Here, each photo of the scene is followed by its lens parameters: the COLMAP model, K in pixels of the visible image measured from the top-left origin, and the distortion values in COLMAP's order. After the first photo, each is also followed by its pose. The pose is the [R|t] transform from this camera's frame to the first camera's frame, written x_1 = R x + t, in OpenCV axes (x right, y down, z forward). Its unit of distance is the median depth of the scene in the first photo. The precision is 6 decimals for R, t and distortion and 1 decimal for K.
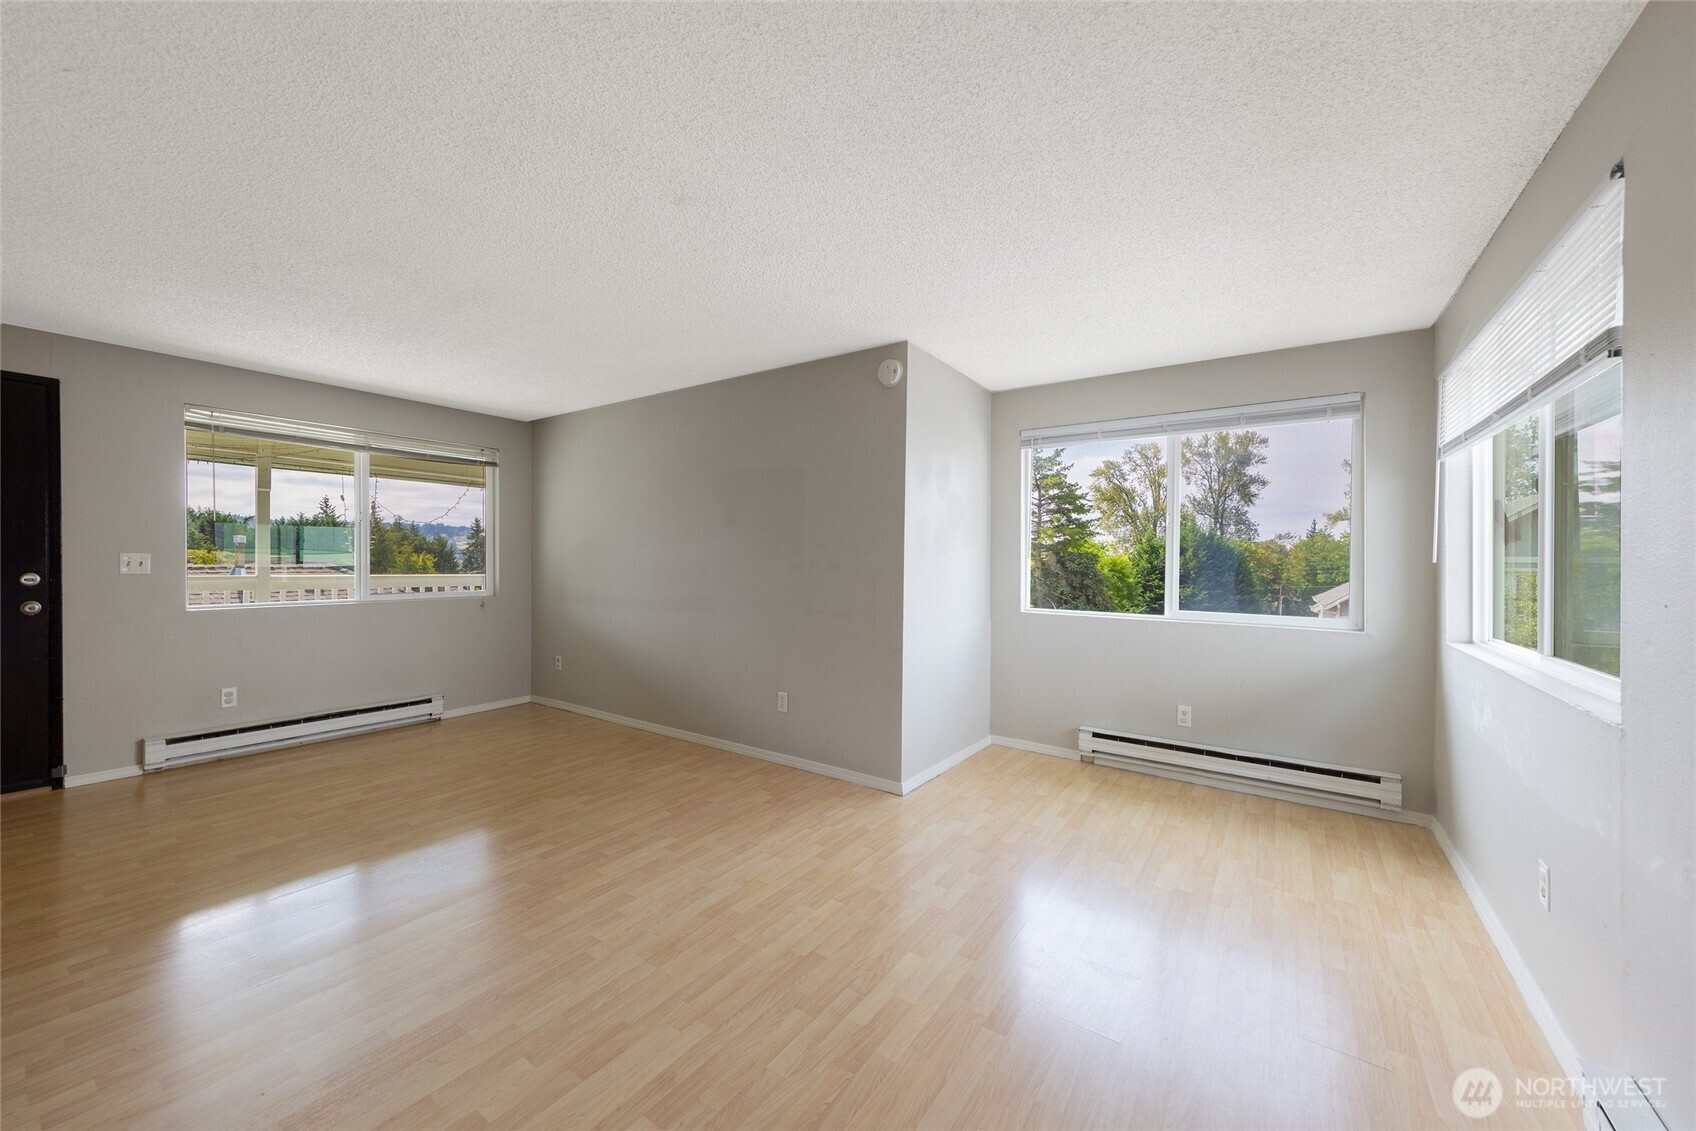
lens RADIAL K [[624.6, 0, 843.7], [0, 624.6, 558.3], [0, 0, 1]] dist [0.001290, -0.000142]
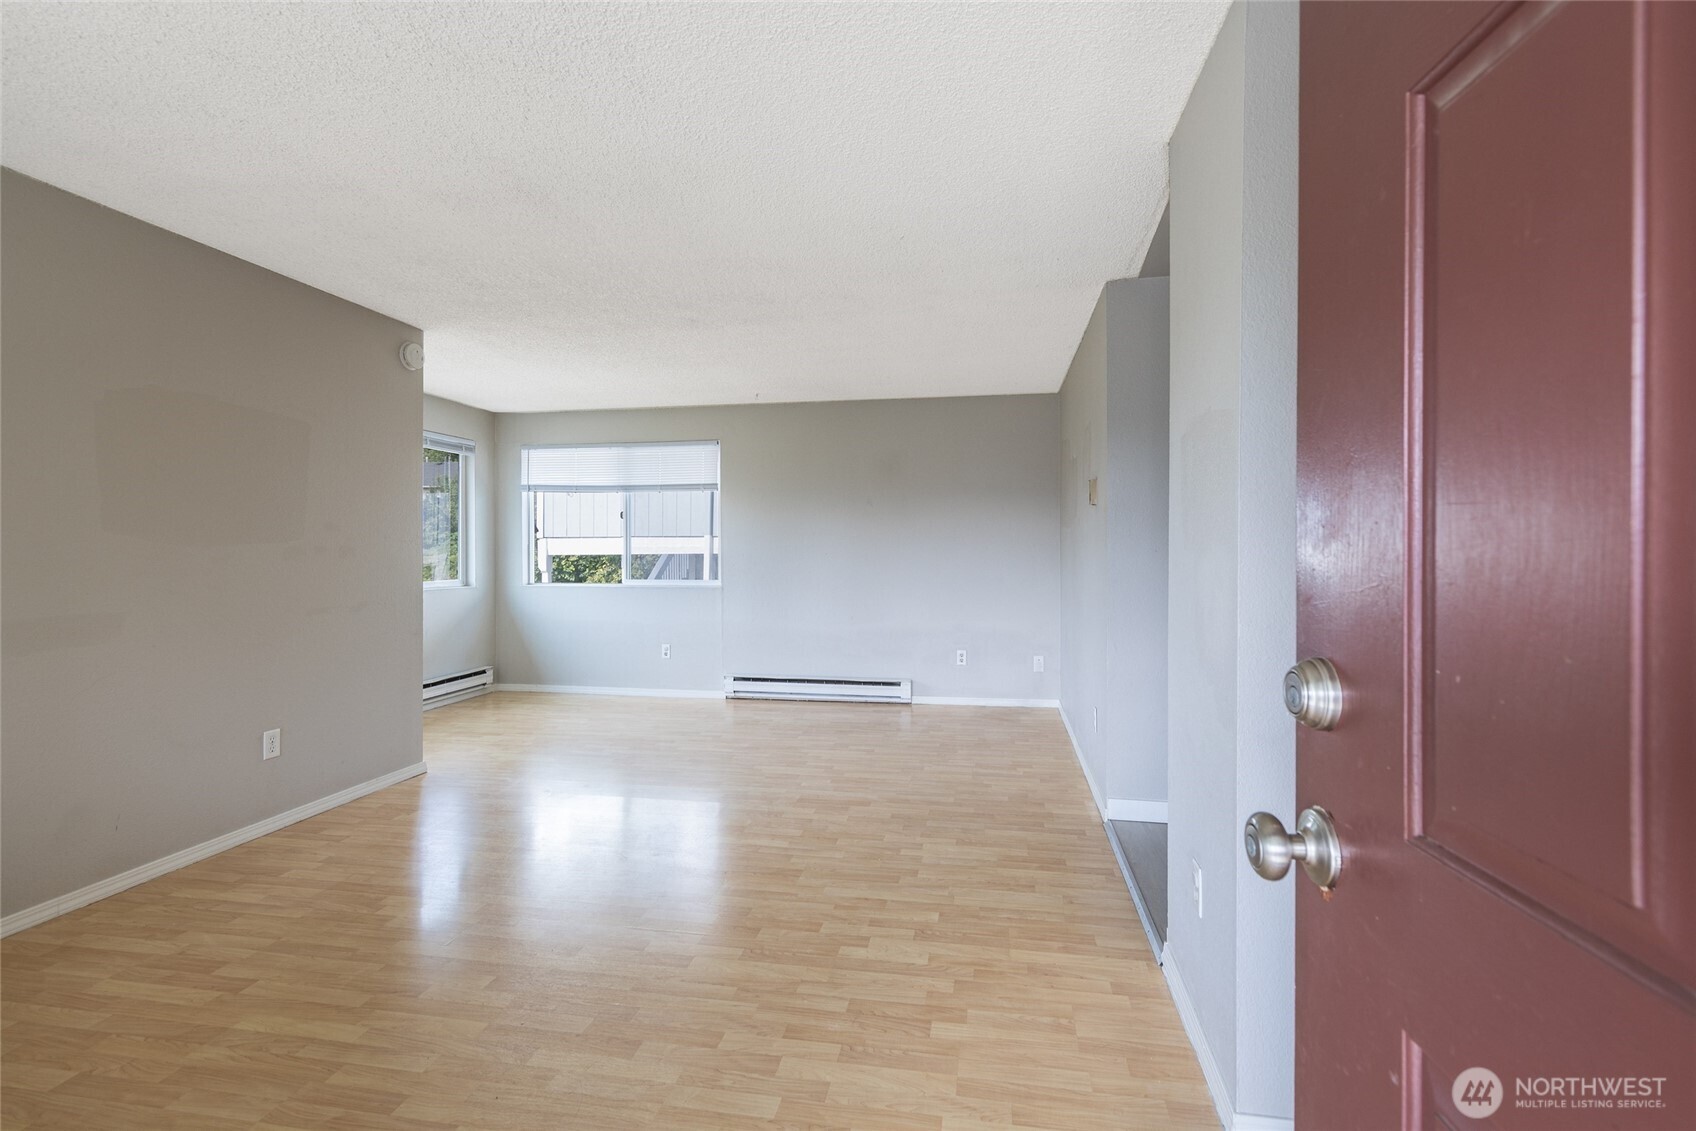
lens RADIAL K [[766.3, 0, 853.0], [0, 766.3, 557.5], [0, 0, 1]] dist [-0.000847, 0.000308]
pose [[-0.404081, -0.025509, 0.914367, -1.236735], [-0.010721, 0.999674, 0.023151, -0.010990], [-0.914660, -0.000448, -0.404223, 0.798024]]
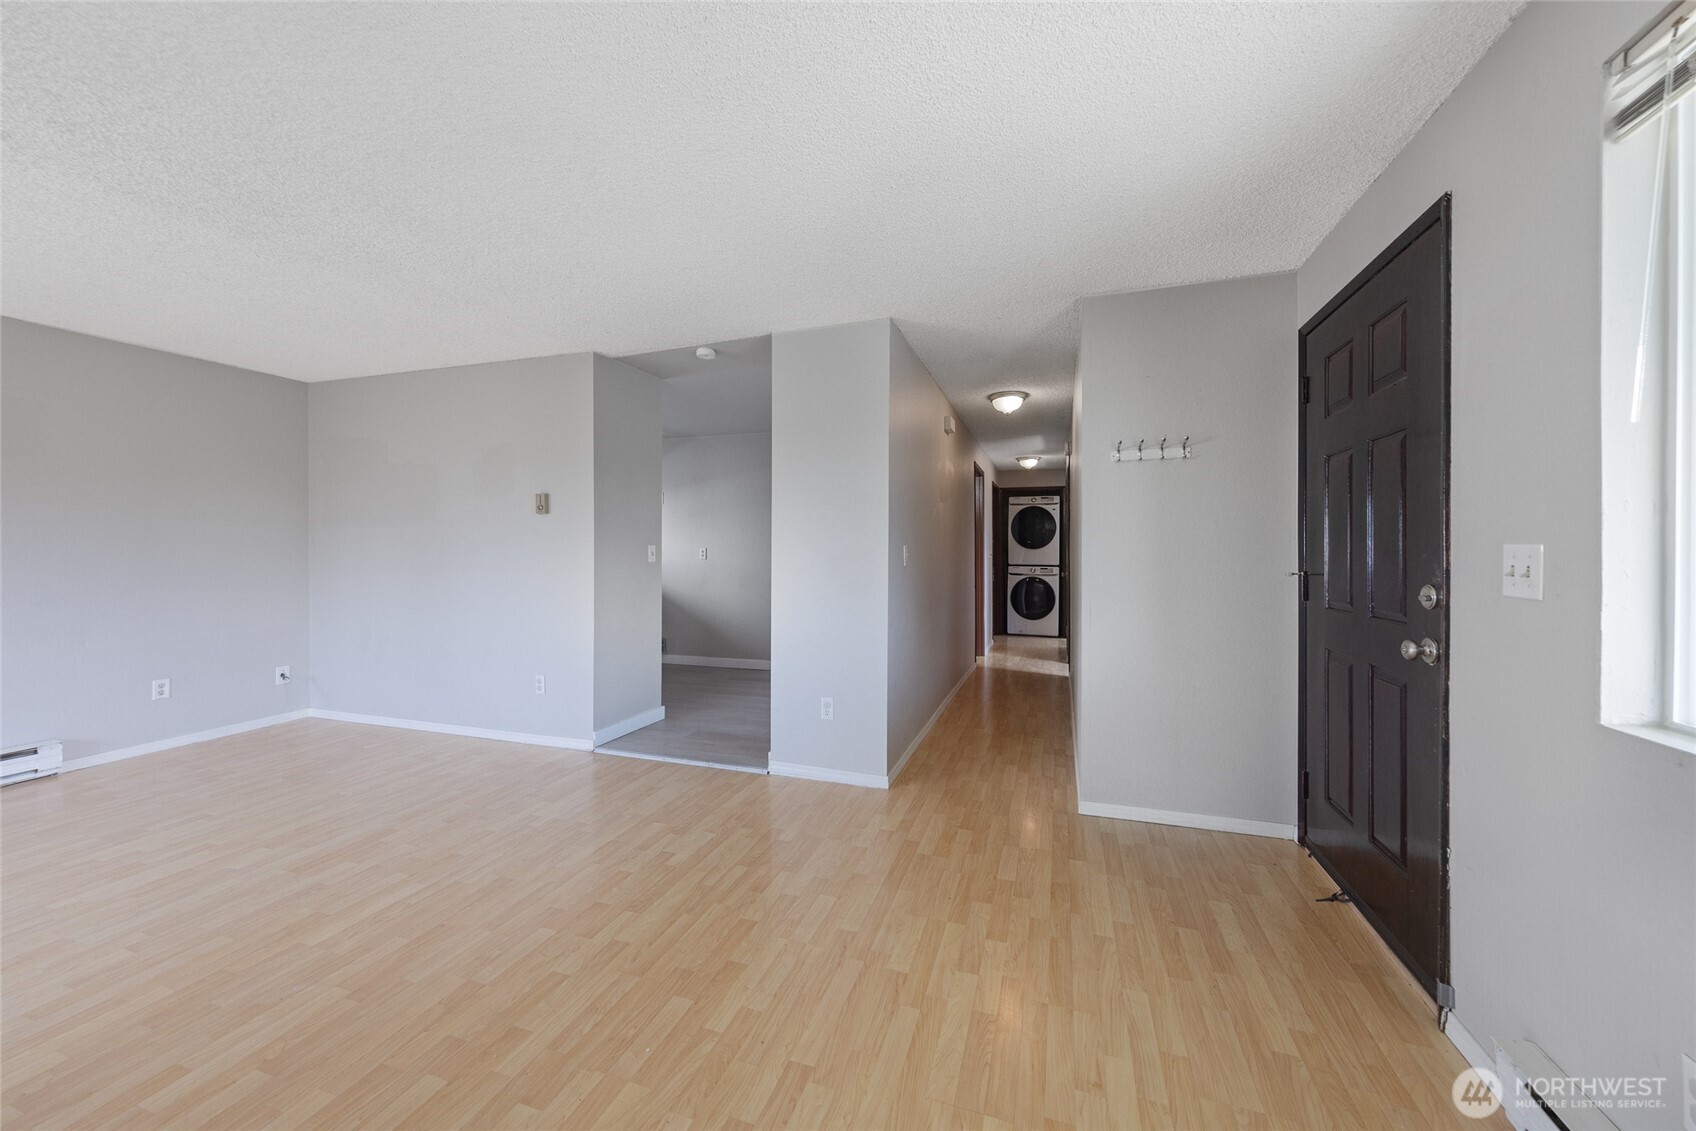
lens RADIAL K [[624.6, 0, 850.1], [0, 624.6, 554.0], [0, 0, 1]] dist [0.001290, -0.000142]
pose [[-0.958339, -0.015887, -0.285192, -0.639026], [-0.016681, 0.999861, 0.000354, -0.007040], [0.285147, 0.005096, -0.958470, 1.253443]]
